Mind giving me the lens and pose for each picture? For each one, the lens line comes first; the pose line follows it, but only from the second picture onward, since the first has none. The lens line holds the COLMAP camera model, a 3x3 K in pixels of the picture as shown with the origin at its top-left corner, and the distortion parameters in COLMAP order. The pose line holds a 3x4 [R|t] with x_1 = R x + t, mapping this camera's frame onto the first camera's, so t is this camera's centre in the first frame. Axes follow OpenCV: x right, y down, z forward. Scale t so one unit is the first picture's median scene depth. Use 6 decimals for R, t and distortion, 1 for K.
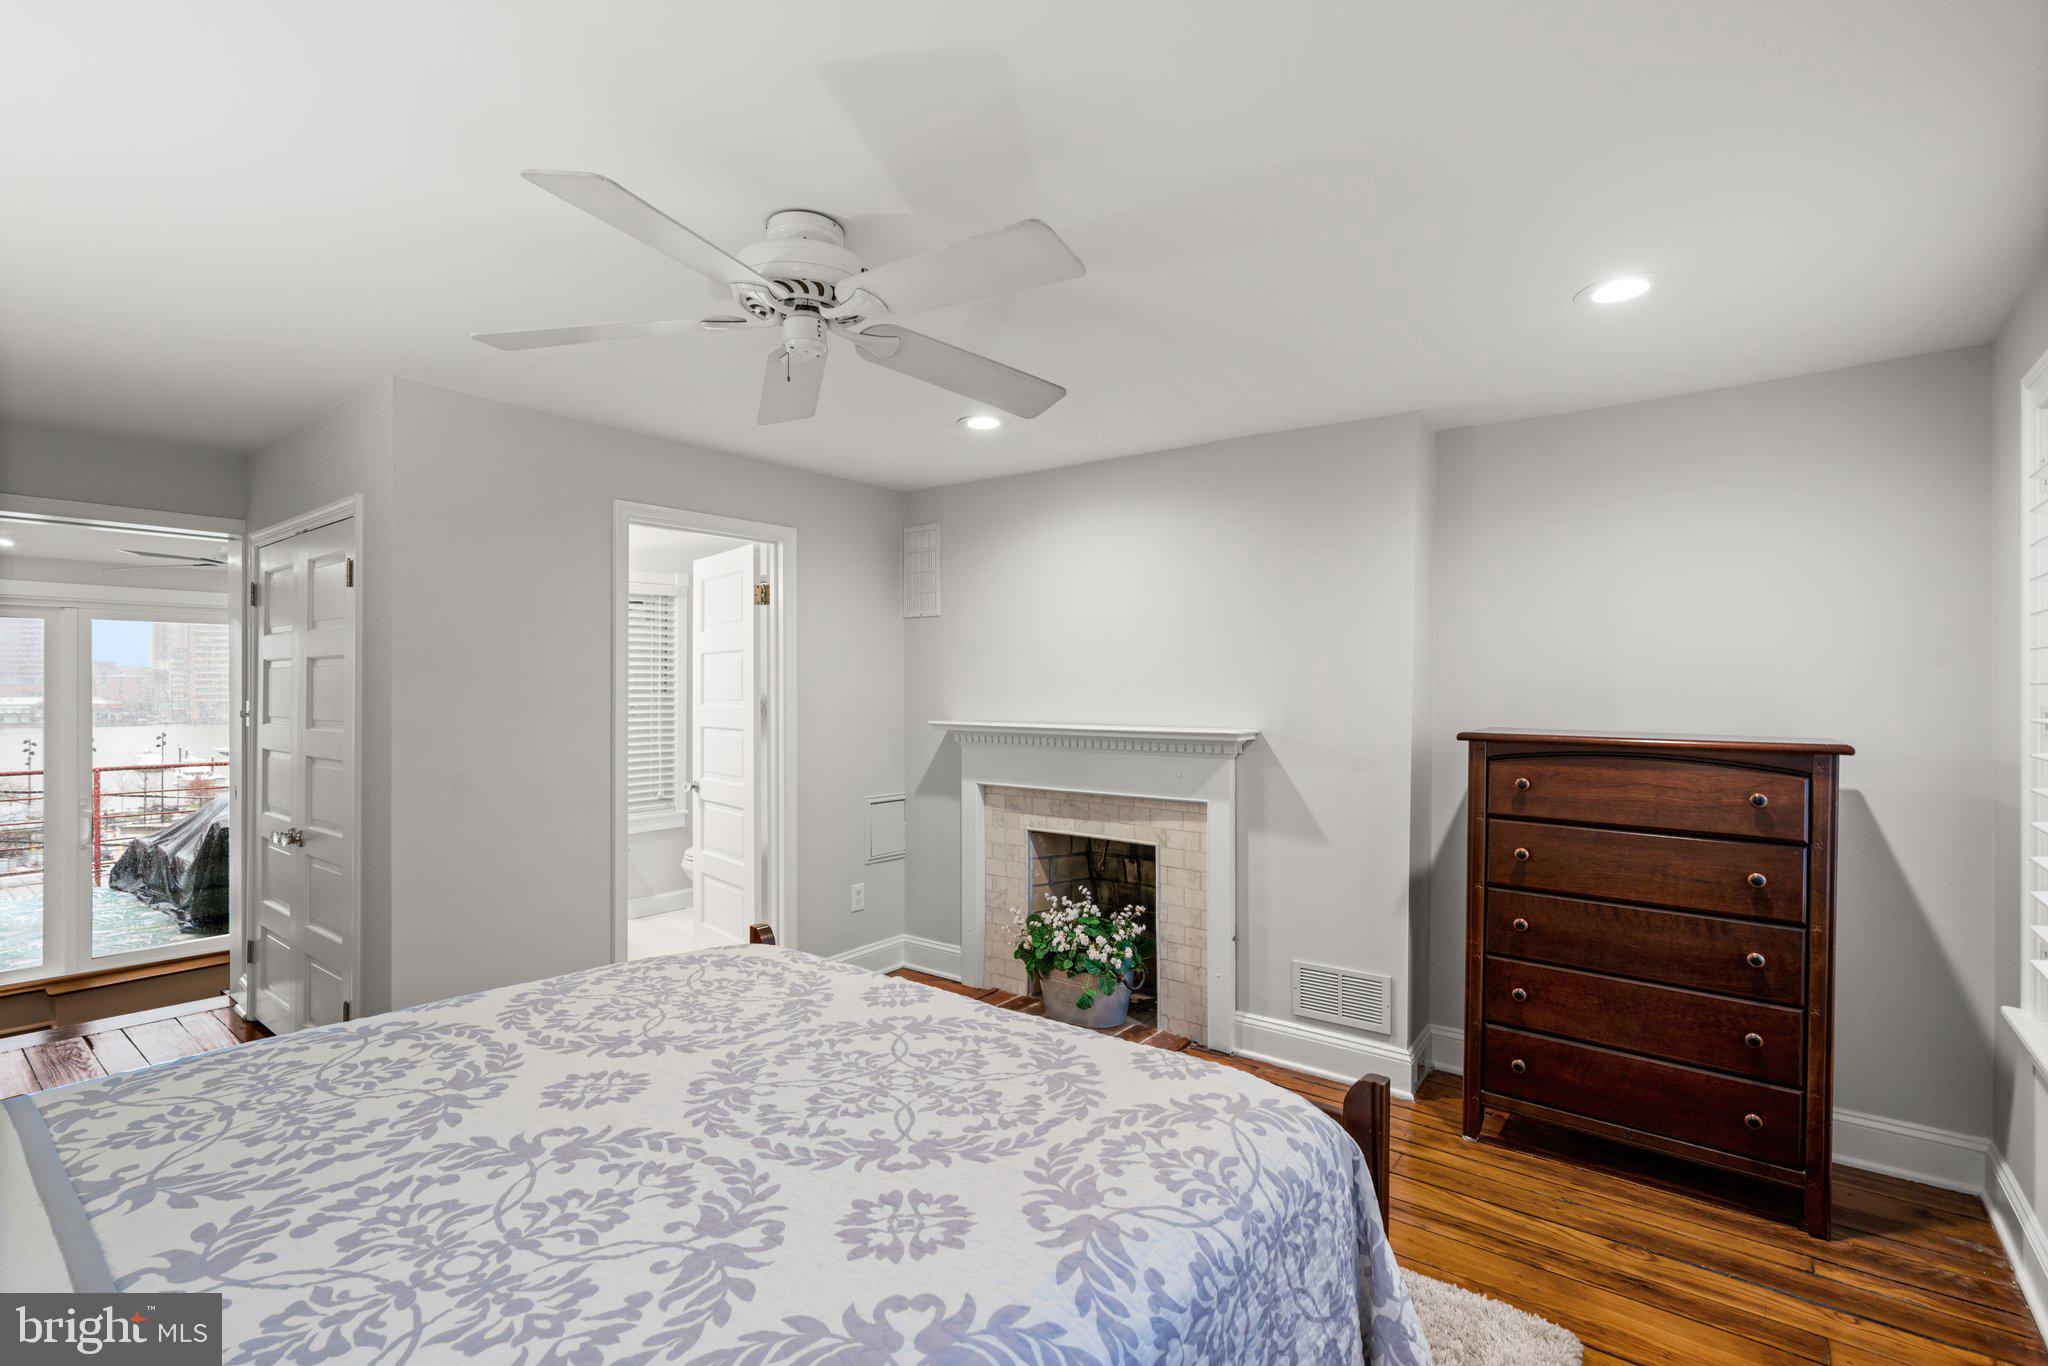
lens RADIAL K [[918.7, 0, 1021.3], [0, 918.7, 687.2], [0, 0, 1]] dist [-0.007016, 0.004045]
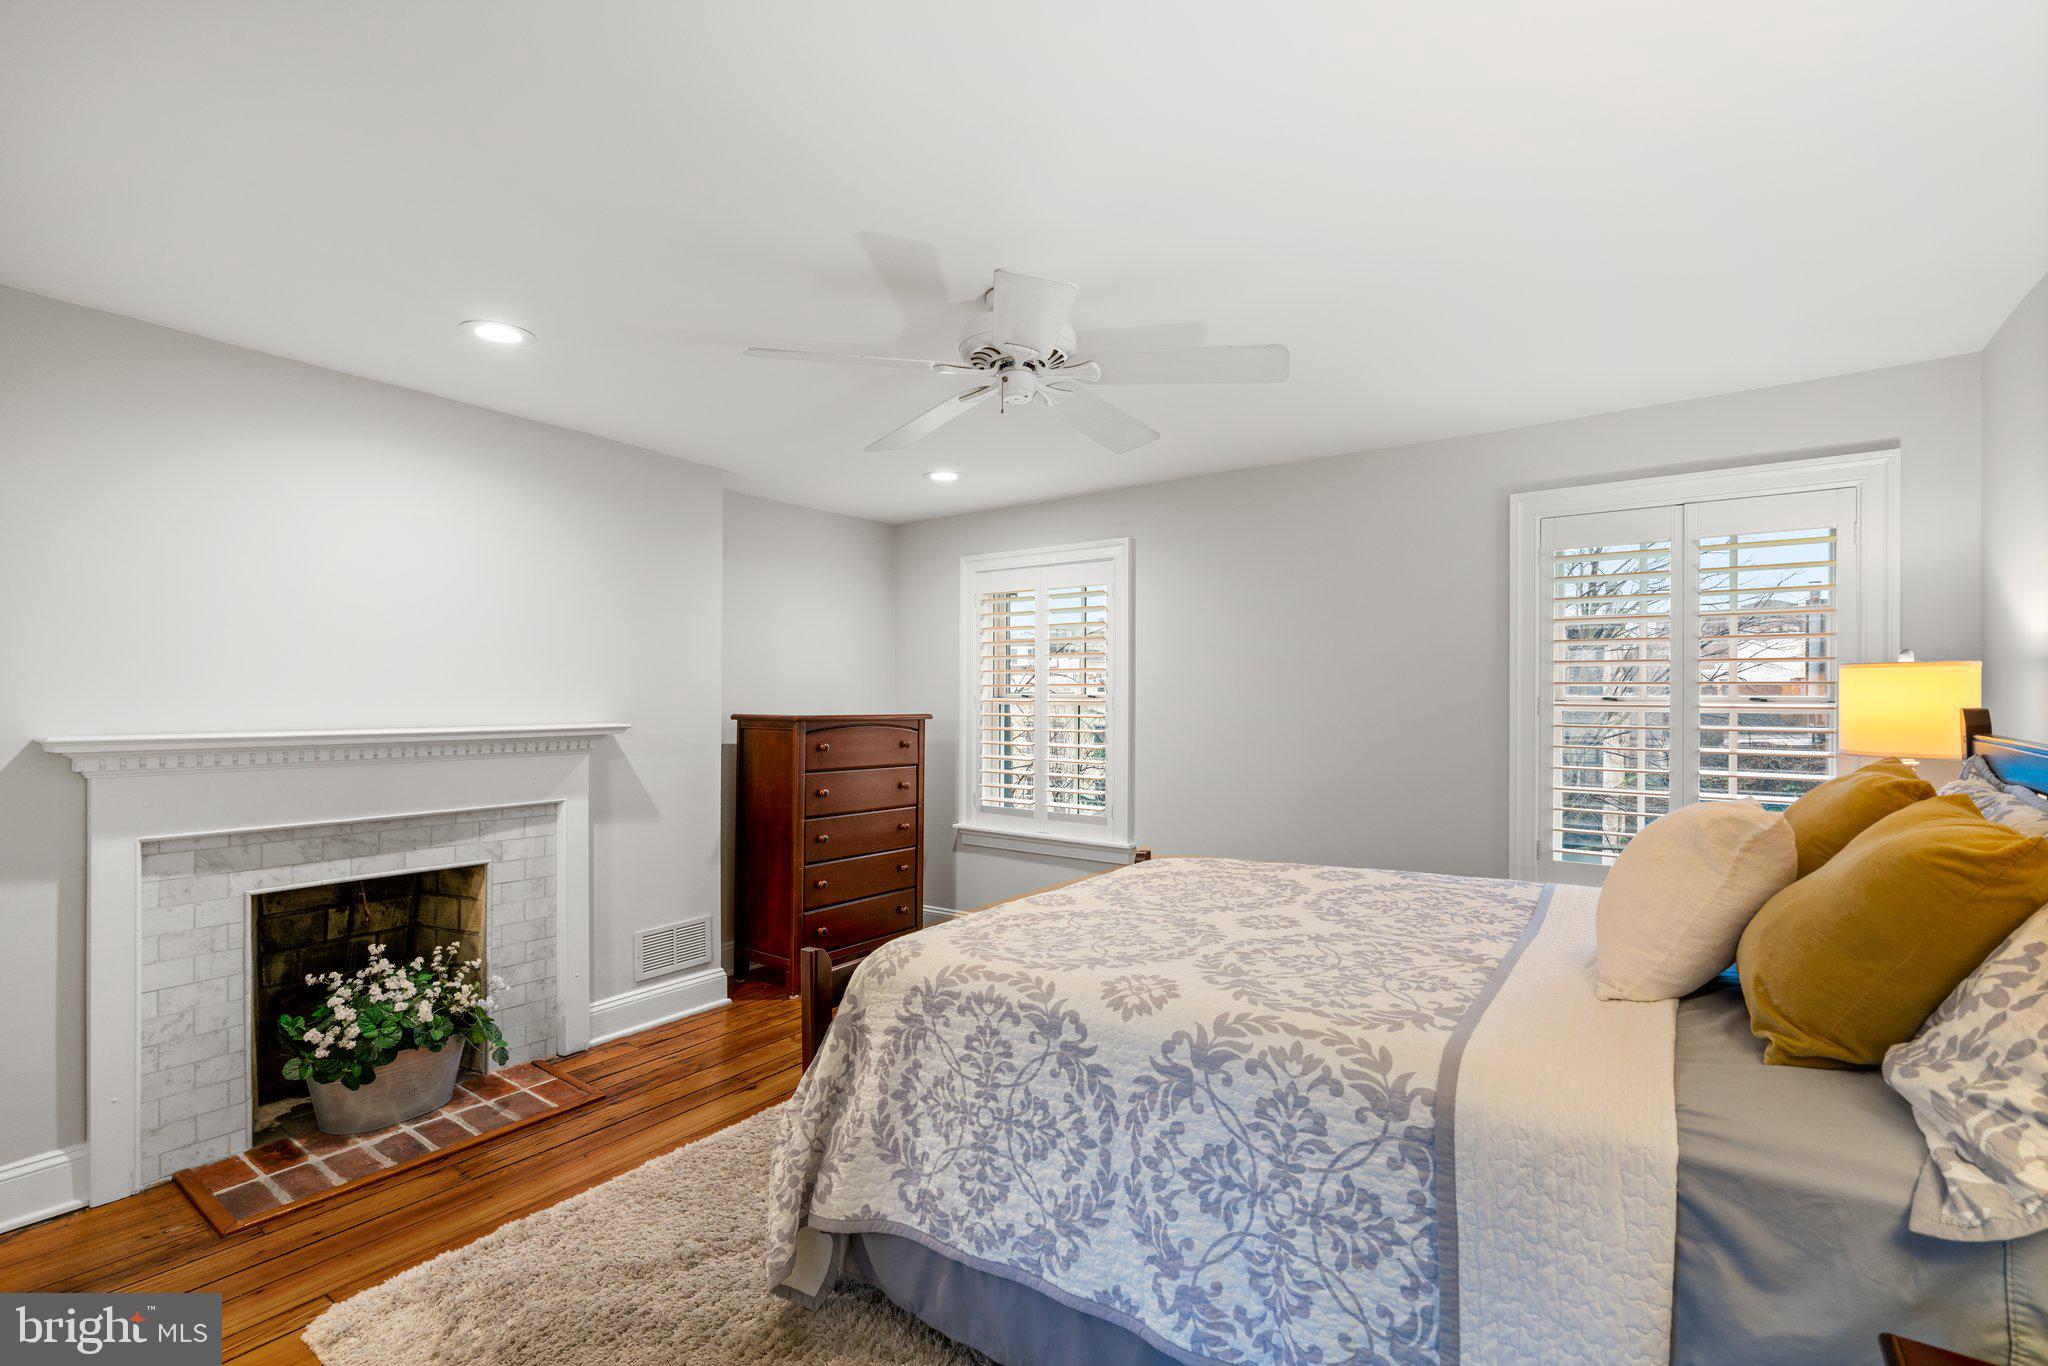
lens RADIAL K [[918.7, 0, 1019.9], [0, 918.7, 692.7], [0, 0, 1]] dist [-0.007016, 0.004045]
pose [[-0.028615, 0.002906, 0.999586, -0.775292], [-0.004479, 0.999985, -0.003035, 0.012889], [-0.999580, -0.004564, -0.028601, 0.553242]]
